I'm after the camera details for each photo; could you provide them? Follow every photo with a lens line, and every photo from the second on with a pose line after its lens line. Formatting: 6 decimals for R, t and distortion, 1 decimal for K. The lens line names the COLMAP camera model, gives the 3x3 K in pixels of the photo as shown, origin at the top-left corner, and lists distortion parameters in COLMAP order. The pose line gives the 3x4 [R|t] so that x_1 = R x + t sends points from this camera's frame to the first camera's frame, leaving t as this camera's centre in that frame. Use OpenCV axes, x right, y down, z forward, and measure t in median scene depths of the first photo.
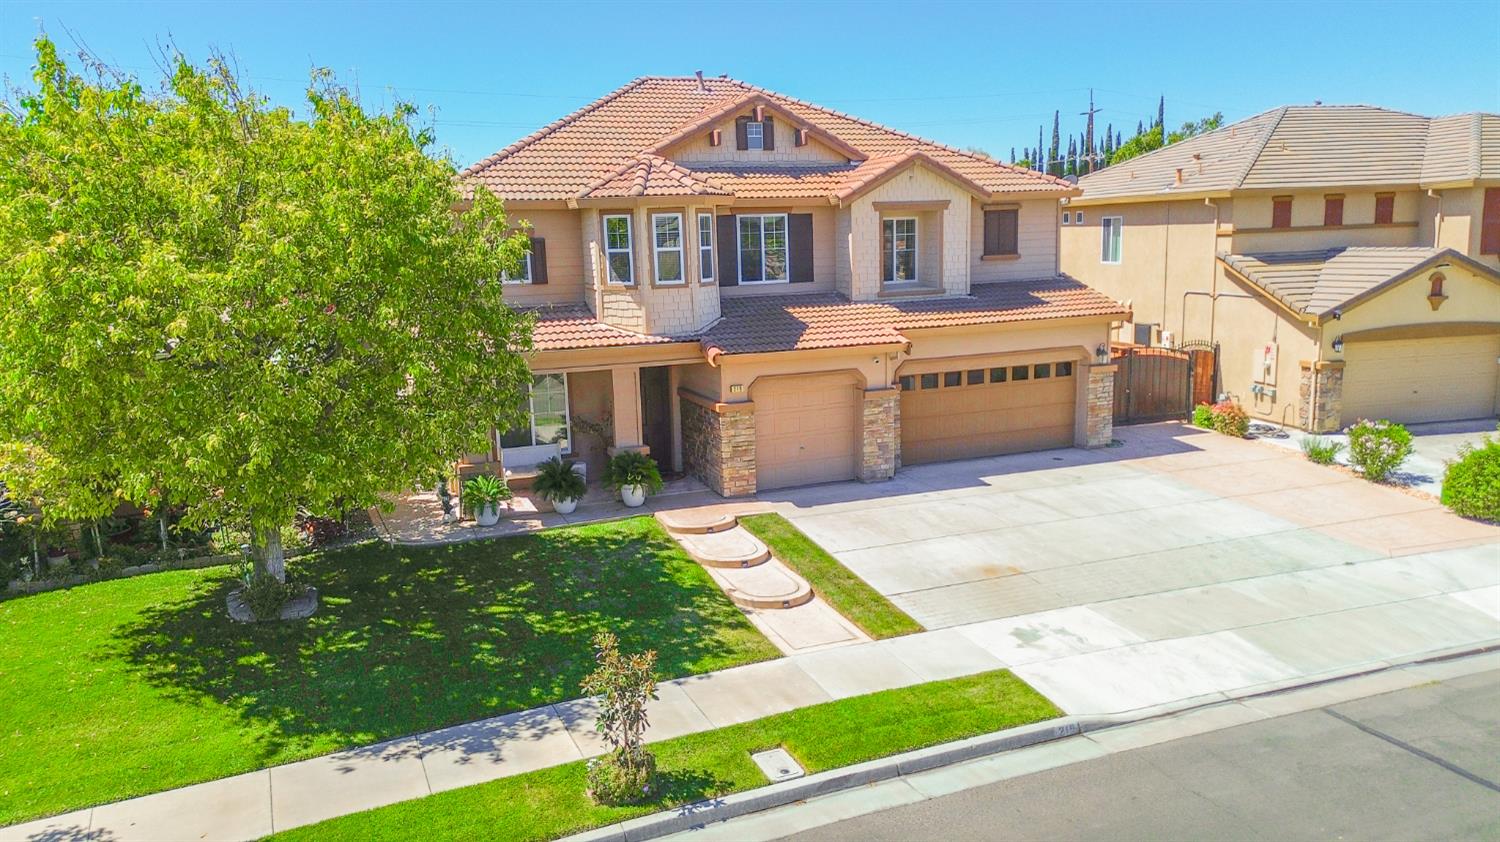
lens RADIAL K [[1071.8, 0, 733.7], [0, 1071.8, 424.1], [0, 0, 1]] dist [0.061413, -0.056638]
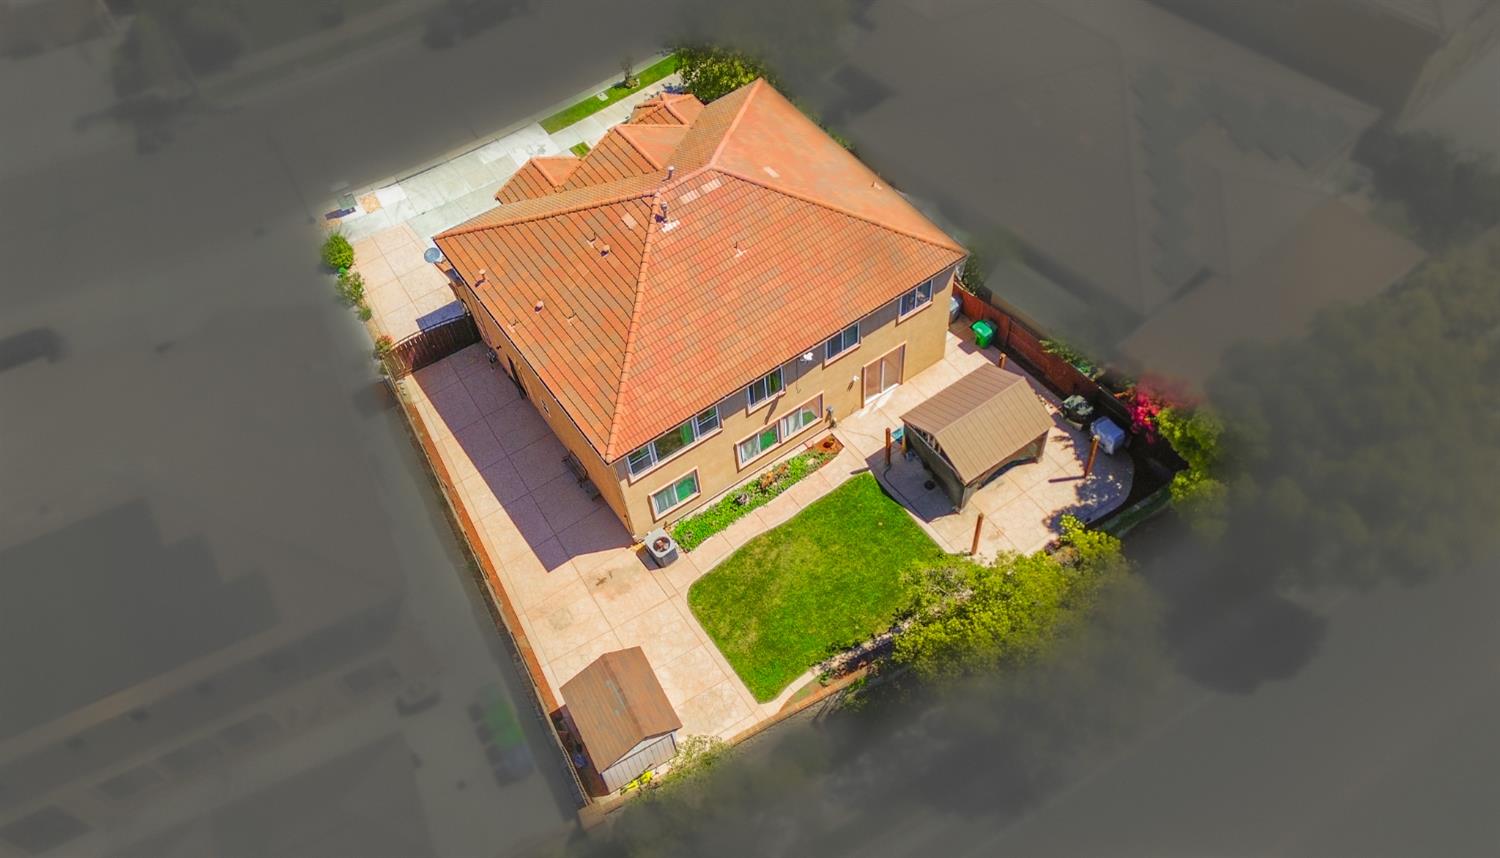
lens RADIAL K [[1130.3, 0, 780.9], [0, 1130.3, 433.2], [0, 0, 1]] dist [0.076712, -0.000947]
pose [[-0.962972, 0.256037, -0.084441, 0.050389], [0.038781, 0.441501, 0.896422, -1.912121], [0.266798, 0.859955, -0.435082, 2.567007]]
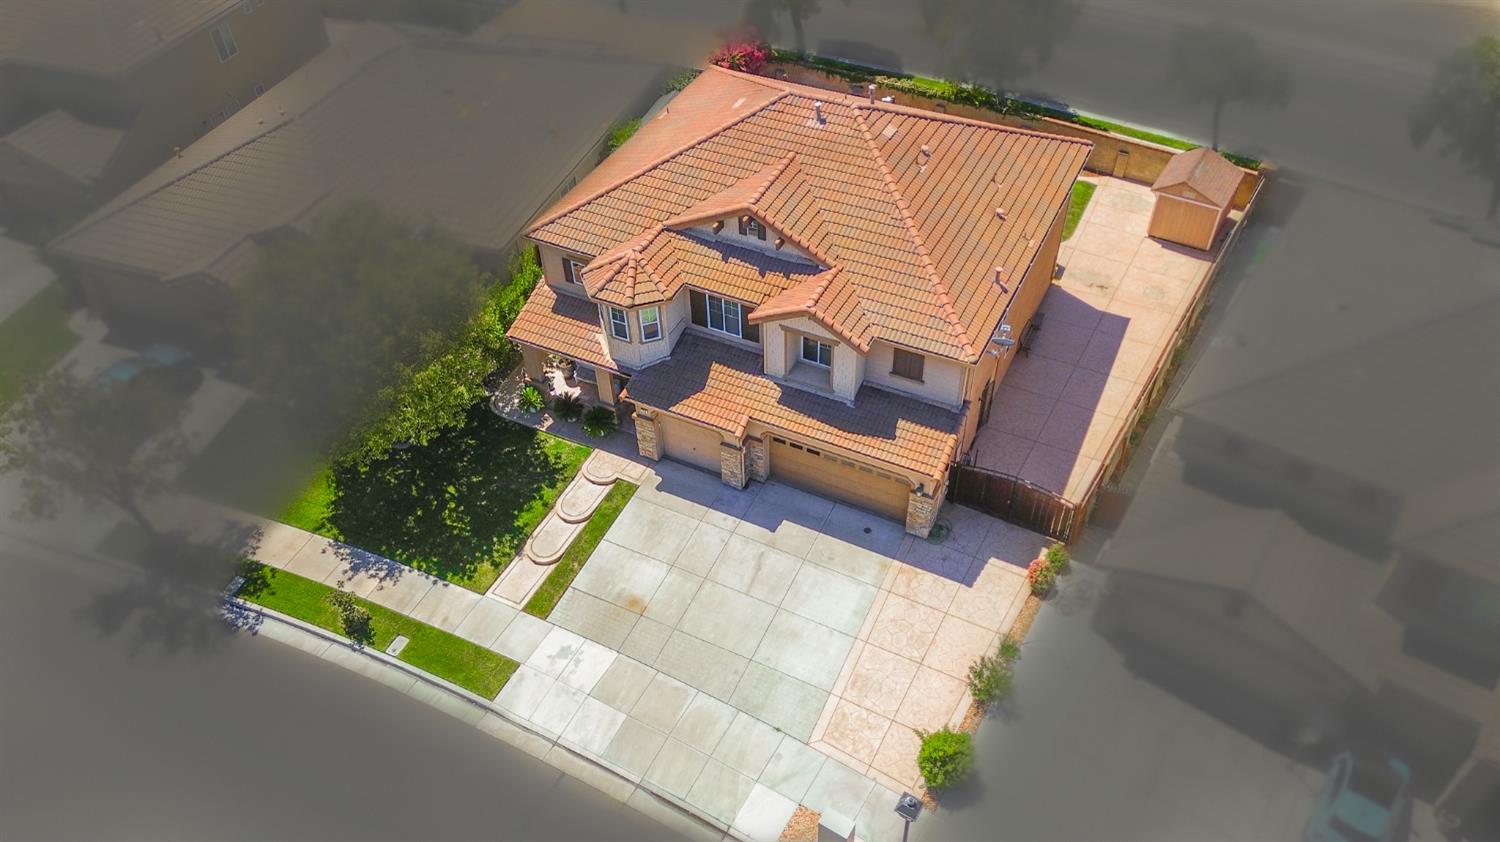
lens RADIAL K [[1056.3, 0, 741.8], [0, 1056.3, 420.5], [0, 0, 1]] dist [0.058830, -0.056094]
pose [[0.676580, 0.517331, -0.524030, 0.945761], [-0.123572, 0.781315, 0.611782, -1.014245], [0.725927, -0.349163, 0.592550, 0.146284]]
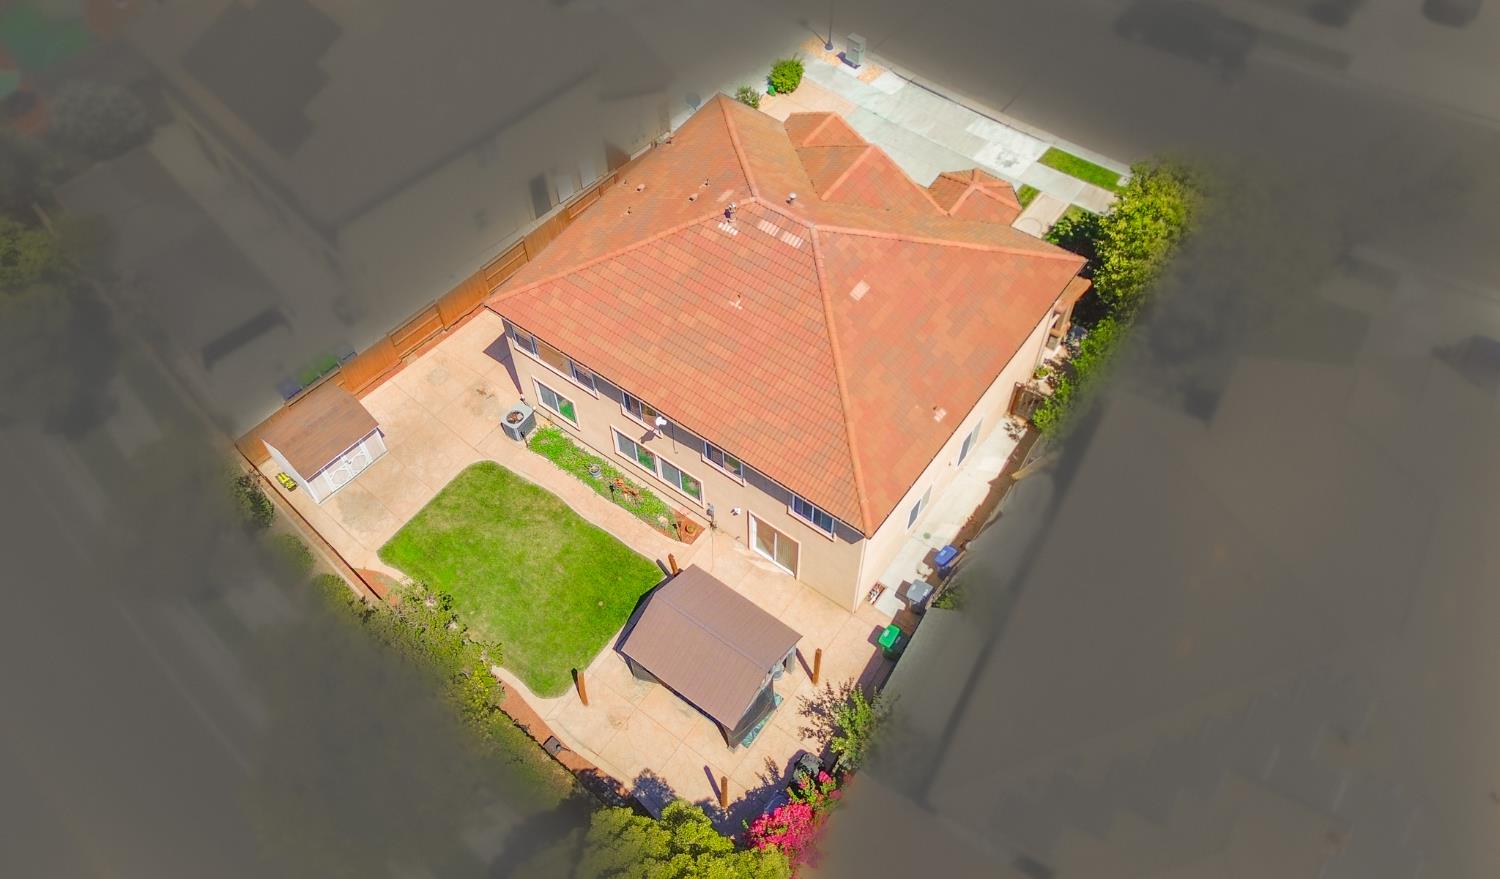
lens RADIAL K [[1171.7, 0, 705.3], [0, 1171.7, 436.4], [0, 0, 1]] dist [0.070741, -0.003318]
pose [[-0.530392, -0.662300, 0.529191, -1.134600], [0.199549, 0.509153, 0.837224, -1.735977], [-0.823932, 0.549656, -0.137890, 1.870478]]
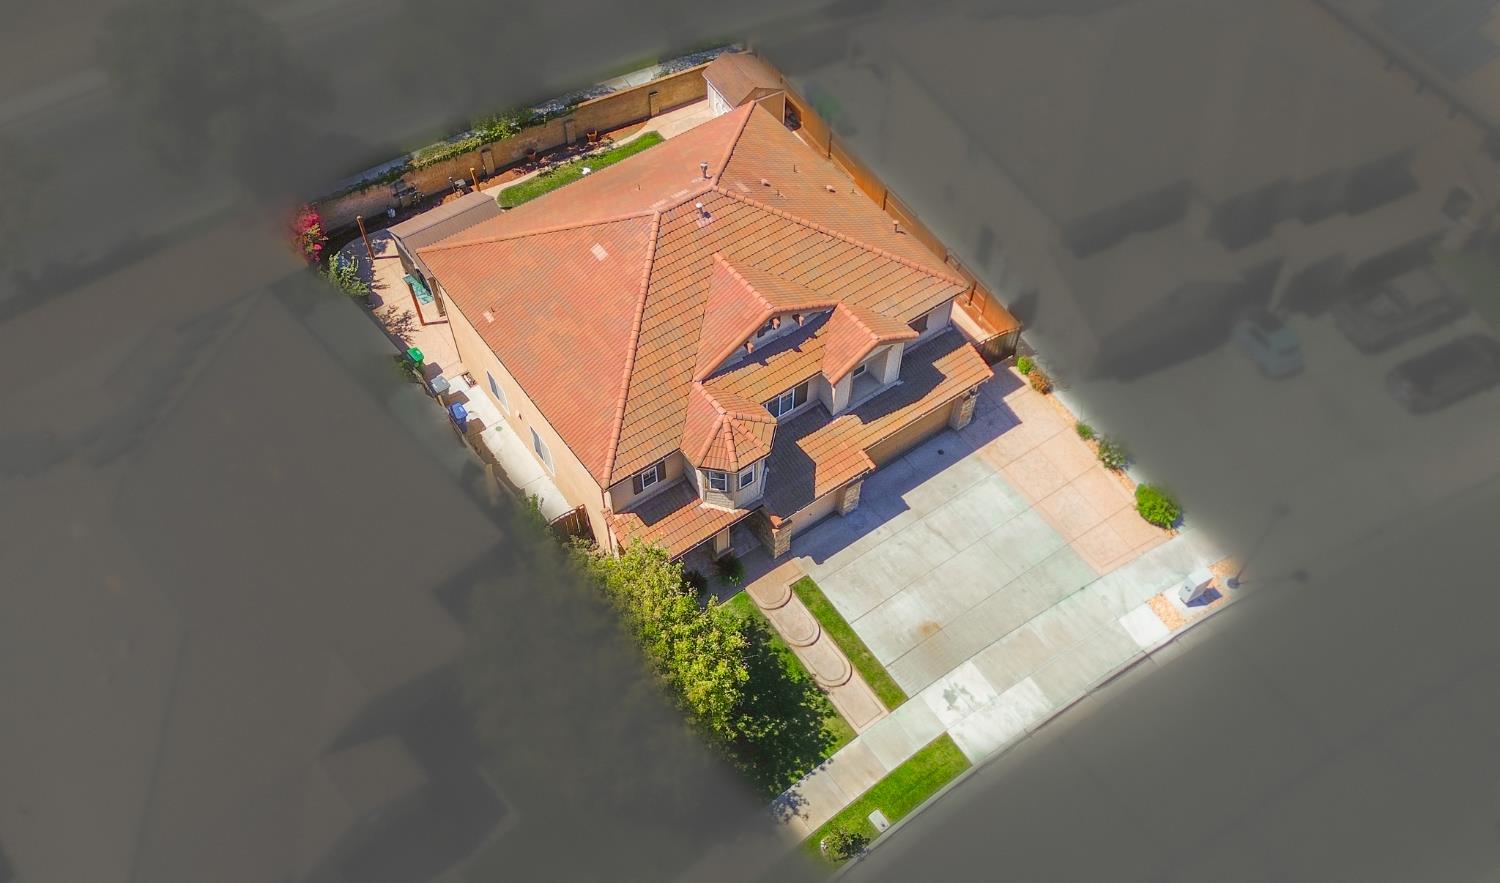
lens RADIAL K [[1171.7, 0, 705.3], [0, 1171.7, 438.4], [0, 0, 1]] dist [0.070741, -0.003318]
pose [[0.971506, -0.180691, 0.153385, -0.388098], [0.032876, 0.743630, 0.667783, -1.405246], [-0.234724, -0.643712, 0.728381, -0.280891]]
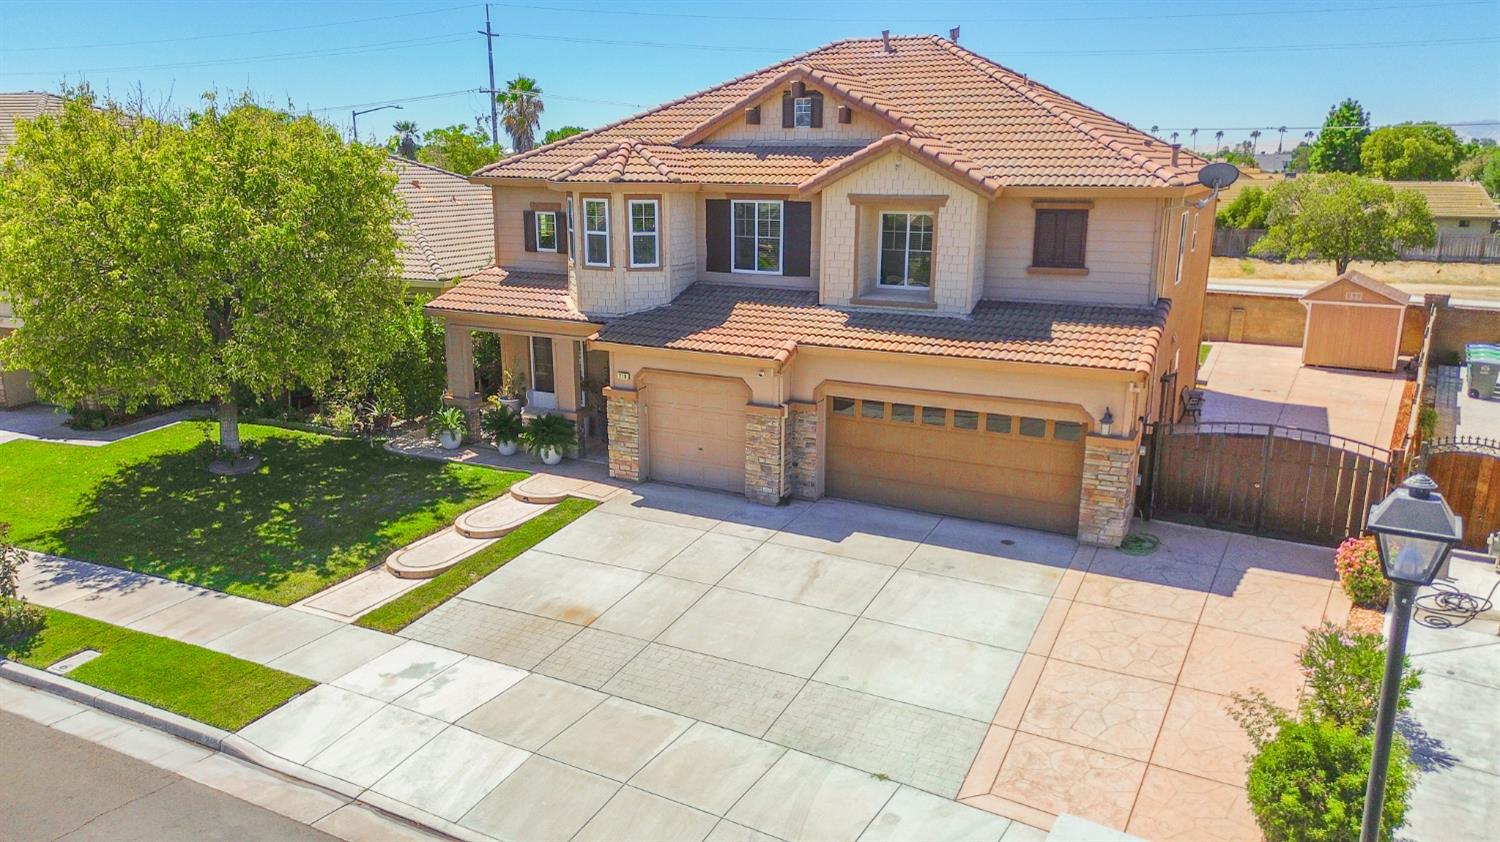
lens RADIAL K [[1056.3, 0, 741.8], [0, 1056.3, 420.5], [0, 0, 1]] dist [0.058830, -0.056094]
pose [[0.671007, 0.209358, -0.711280, 0.791314], [-0.154599, 0.977728, 0.141938, -0.149399], [0.725154, 0.014722, 0.688429, 0.387665]]
